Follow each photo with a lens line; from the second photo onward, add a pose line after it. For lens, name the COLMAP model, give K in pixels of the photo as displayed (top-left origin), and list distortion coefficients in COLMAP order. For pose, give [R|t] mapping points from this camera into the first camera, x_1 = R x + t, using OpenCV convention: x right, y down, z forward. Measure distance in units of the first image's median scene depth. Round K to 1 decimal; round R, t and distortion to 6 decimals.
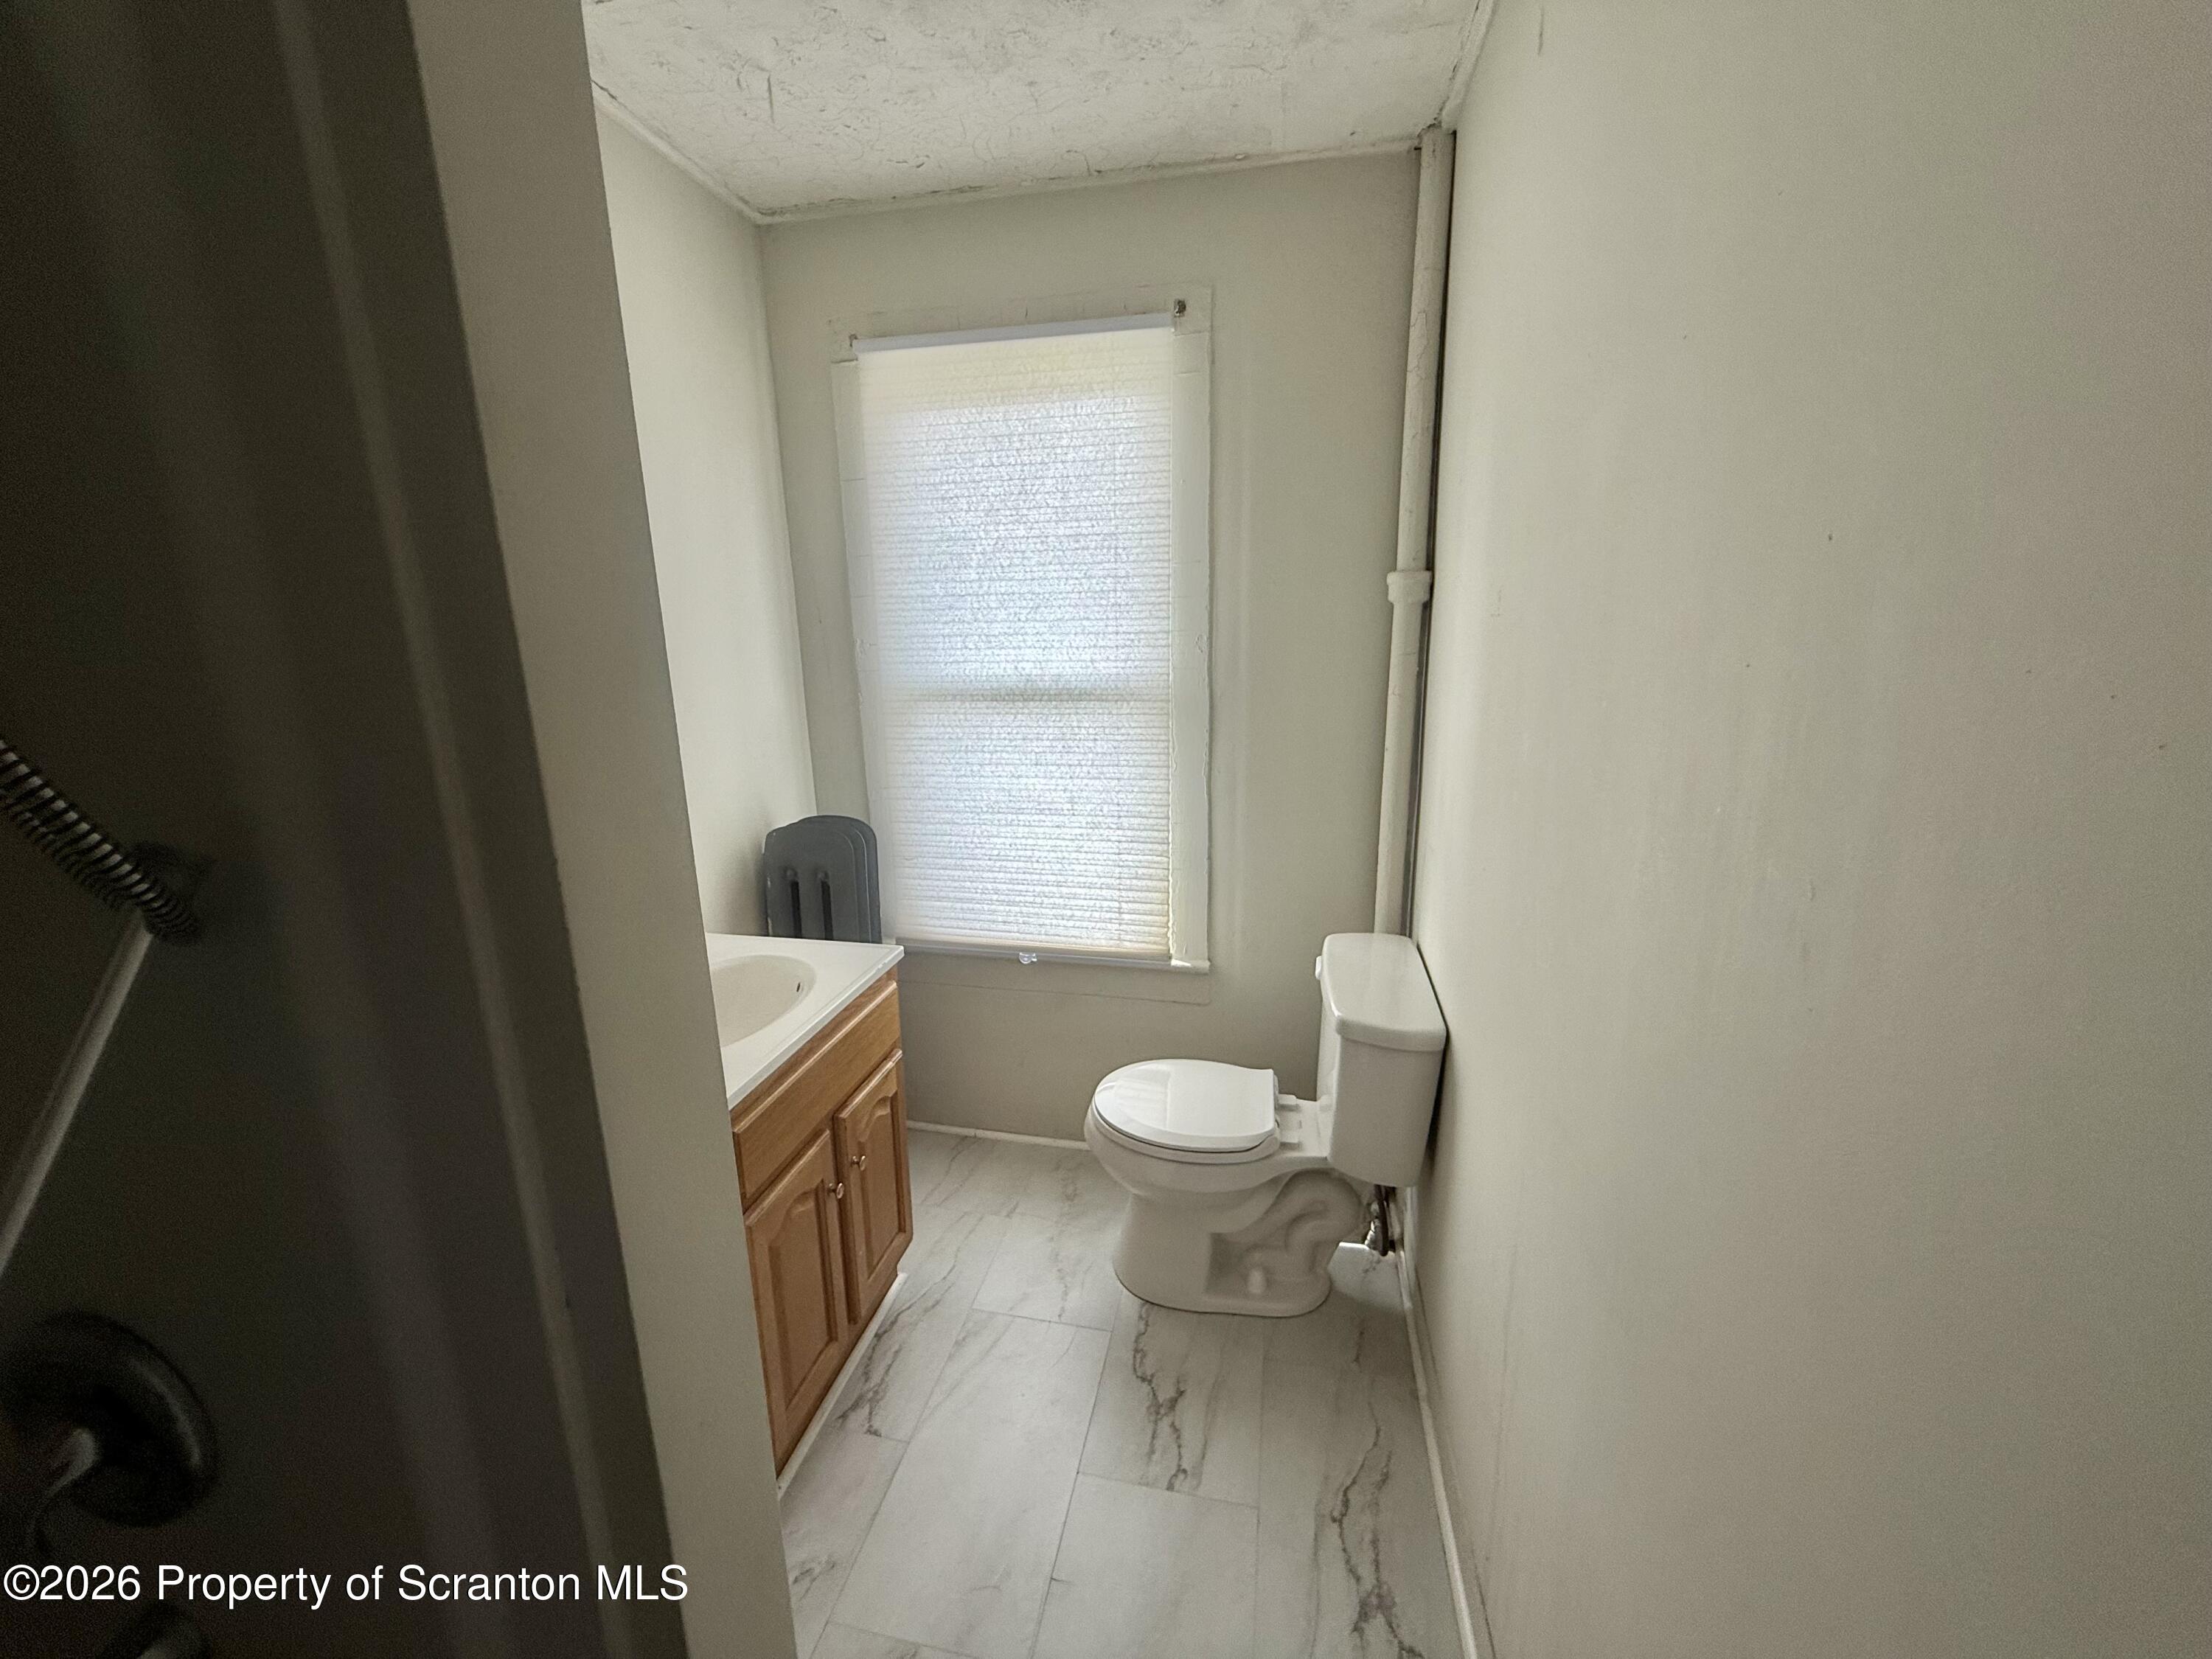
lens RADIAL K [[876.3, 0, 1098.6], [0, 876.3, 829.1], [0, 0, 1]] dist [-0.000114, -0.000384]
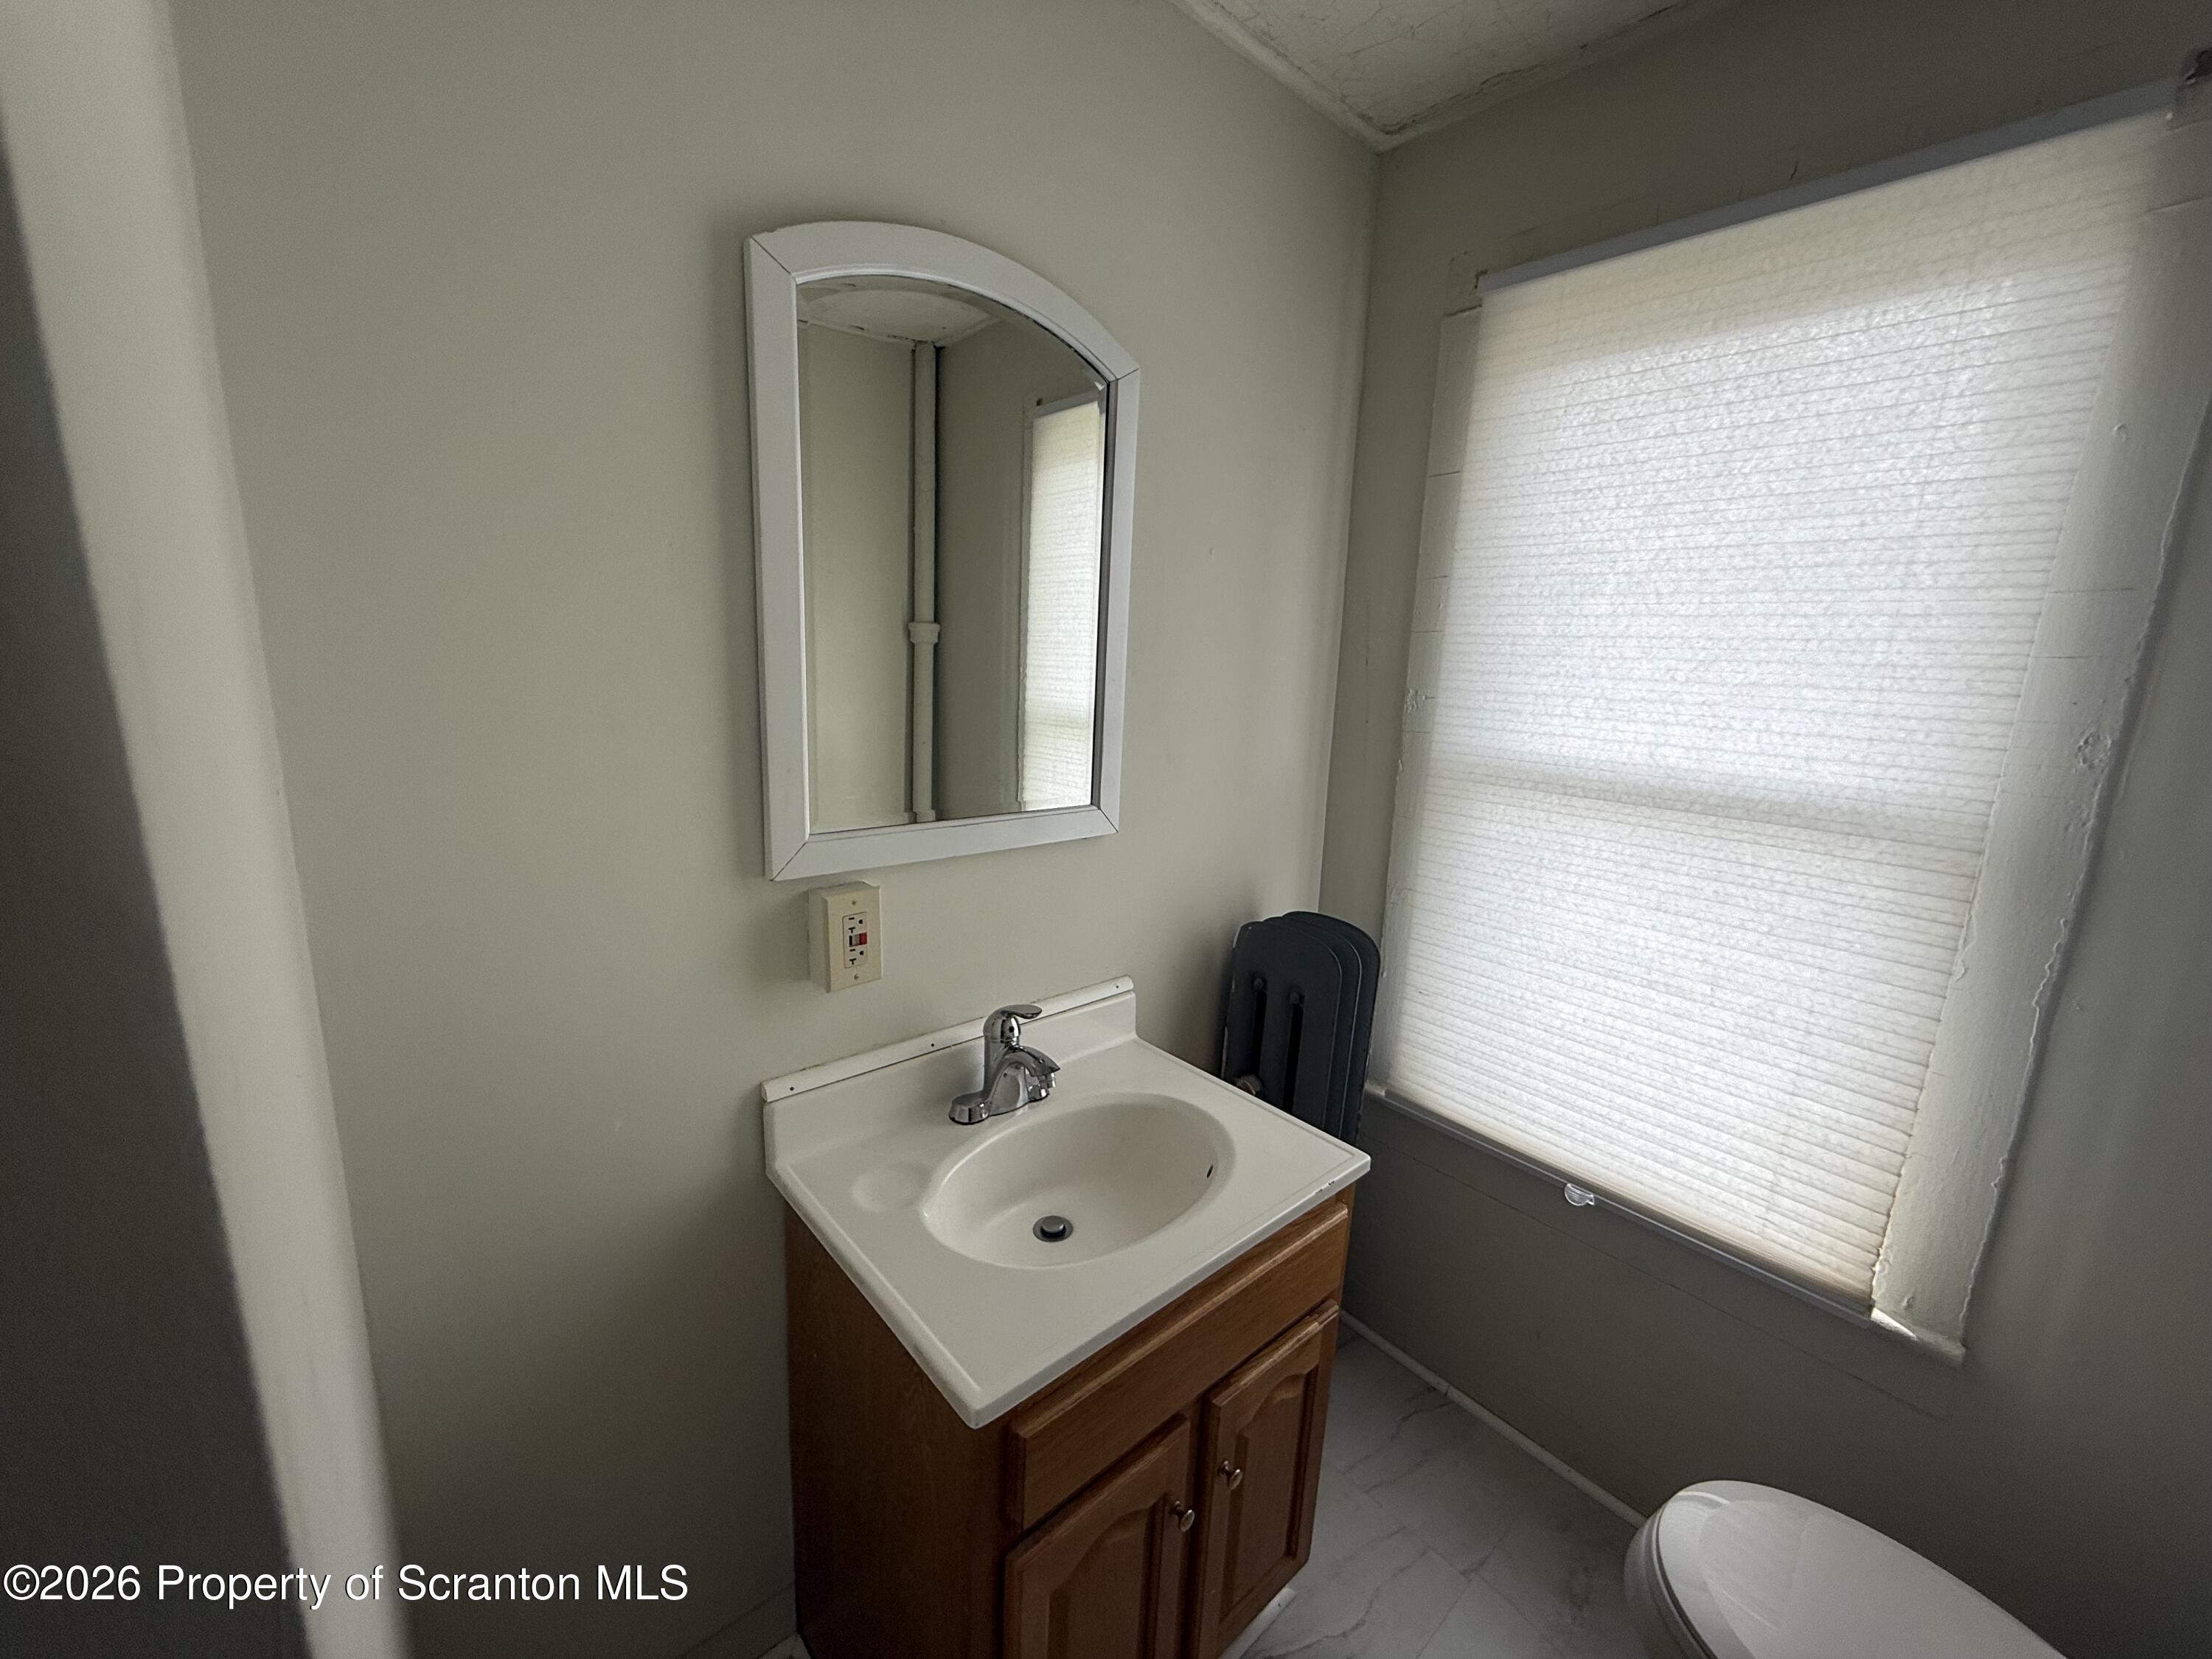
lens RADIAL K [[876.3, 0, 1098.6], [0, 876.3, 829.1], [0, 0, 1]] dist [-0.000114, -0.000384]
pose [[0.797415, 0.168262, -0.579497, -0.038023], [-0.185455, 0.982195, 0.029994, -0.078370], [0.574226, 0.083553, 0.814422, 0.271593]]
